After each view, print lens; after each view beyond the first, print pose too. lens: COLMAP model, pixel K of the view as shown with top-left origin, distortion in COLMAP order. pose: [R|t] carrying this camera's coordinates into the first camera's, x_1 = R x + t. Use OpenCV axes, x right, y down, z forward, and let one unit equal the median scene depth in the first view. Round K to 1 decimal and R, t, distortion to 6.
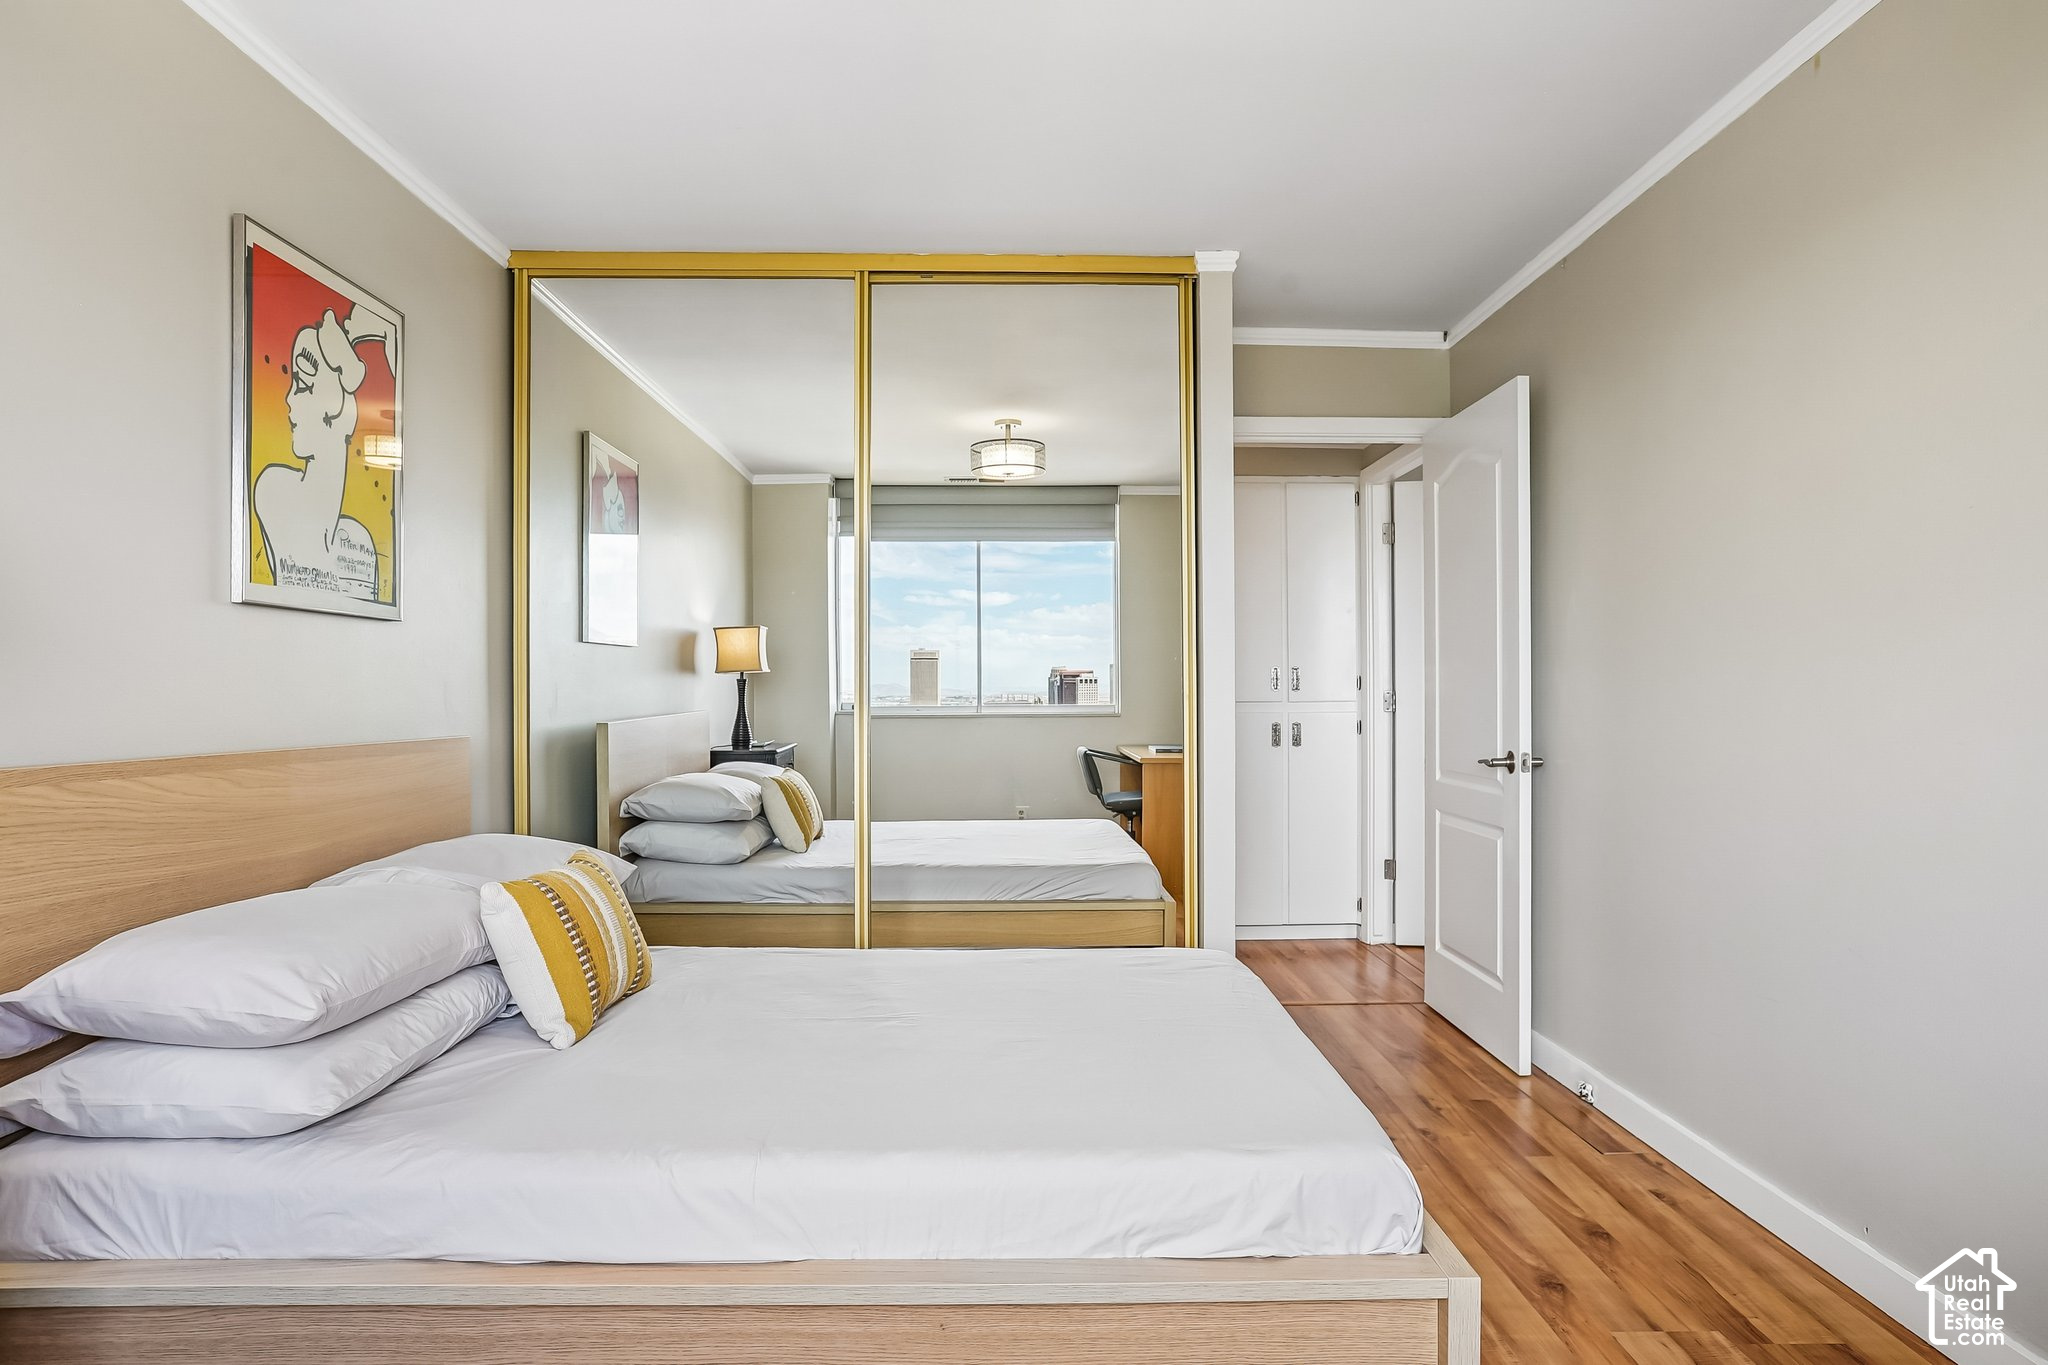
lens RADIAL K [[1168.2, 0, 1022.7], [0, 1168.2, 687.5], [0, 0, 1]] dist [-0.002811, -0.000274]
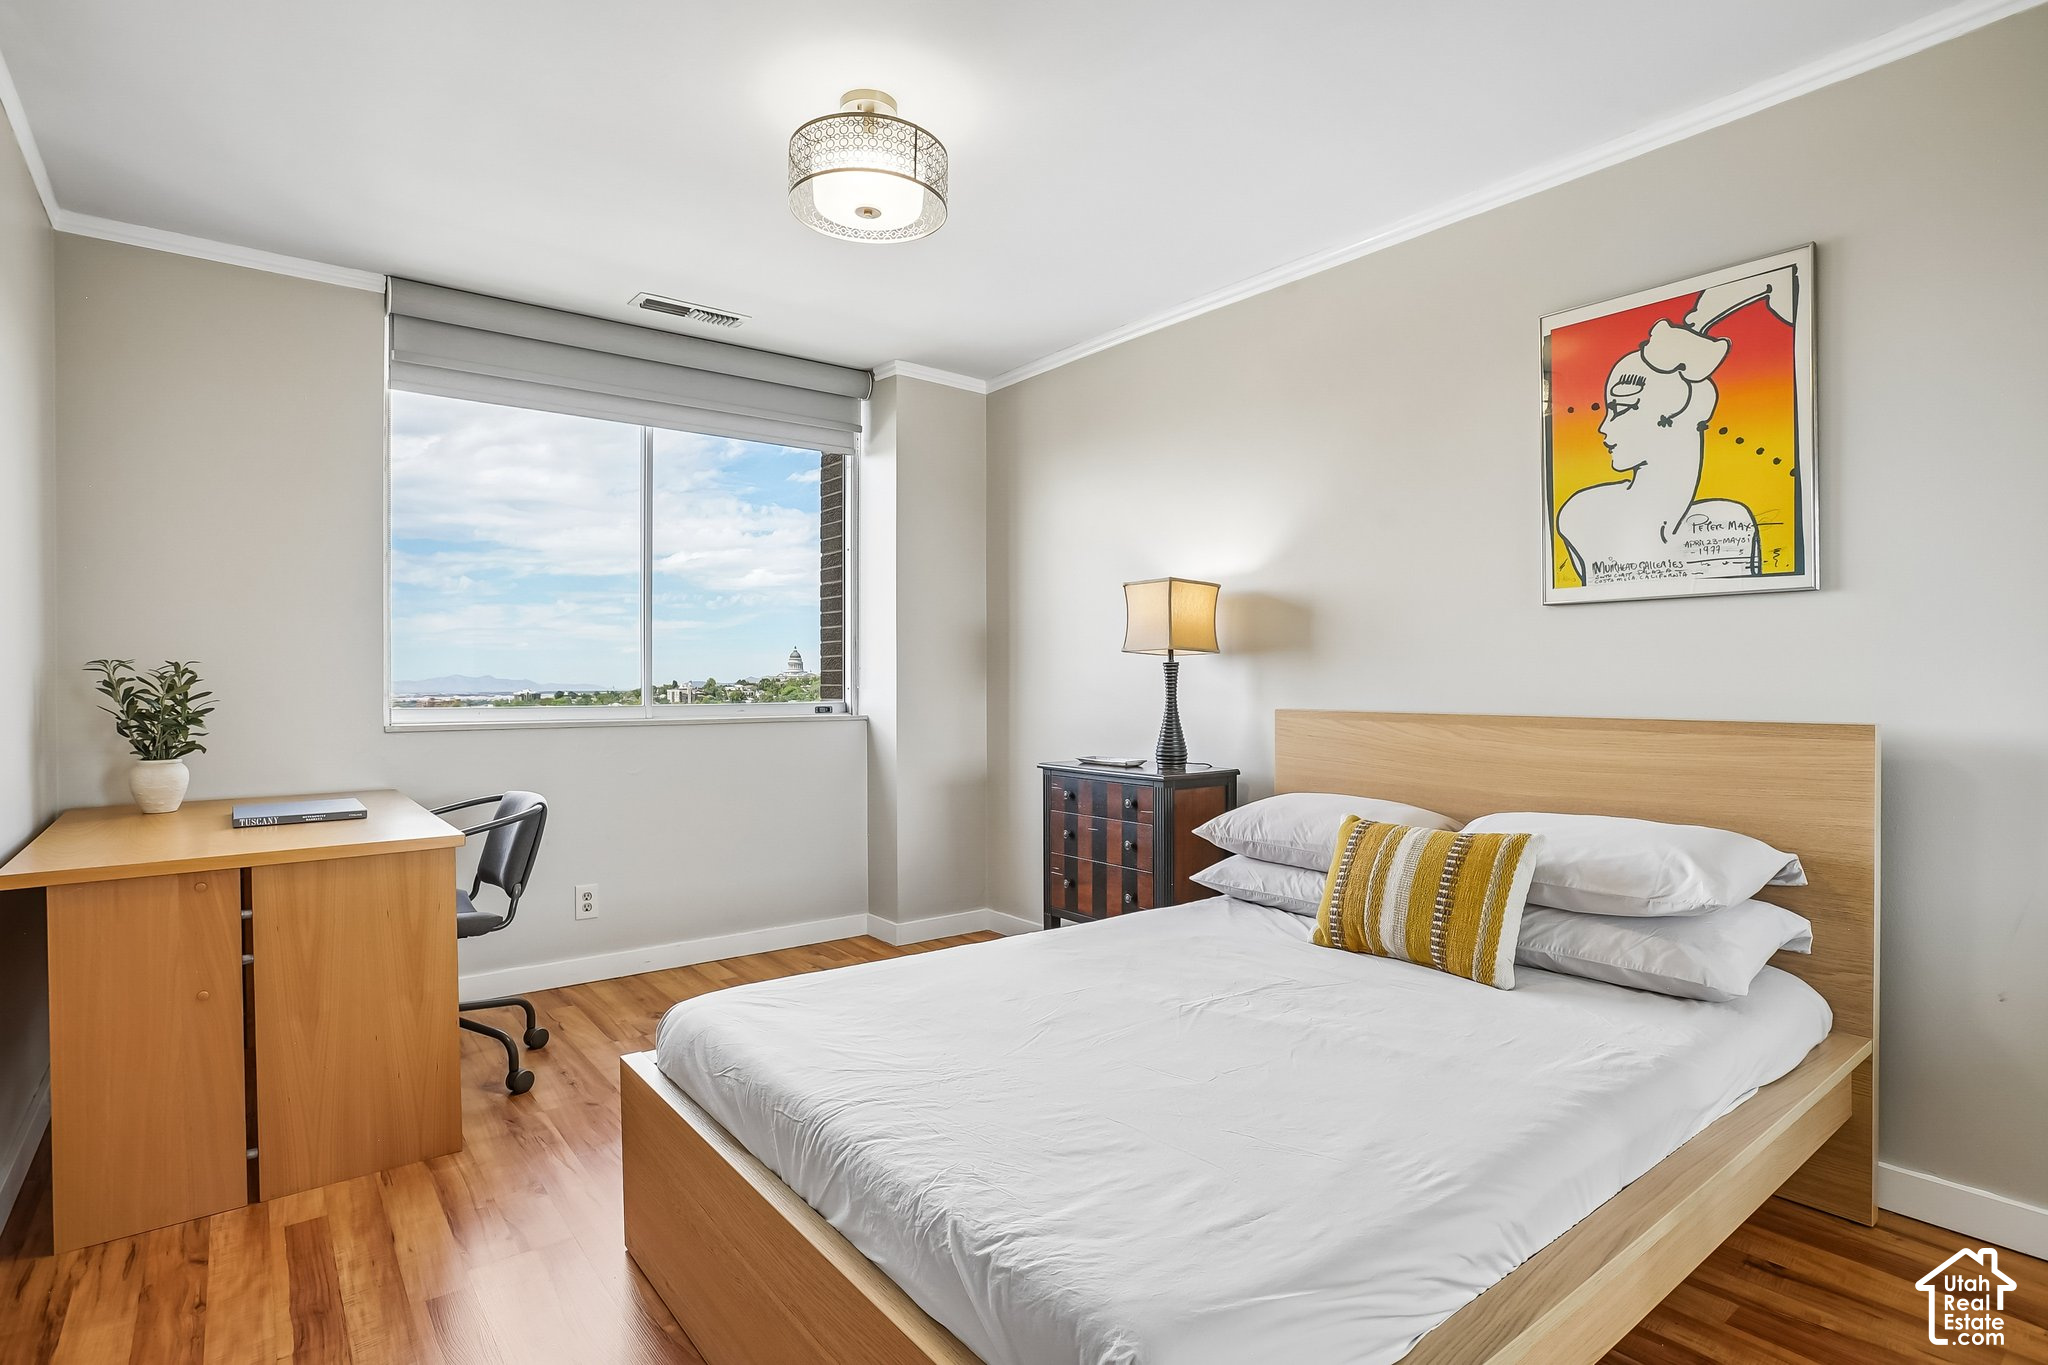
lens RADIAL K [[1034.2, 0, 1022.4], [0, 1034.2, 682.1], [0, 0, 1]] dist [-0.005276, -0.000467]
pose [[-0.791008, 0.000399, -0.611806, 0.482635], [0.003719, 0.999984, -0.004156, 0.016199], [0.611795, -0.005563, -0.790997, 1.437255]]
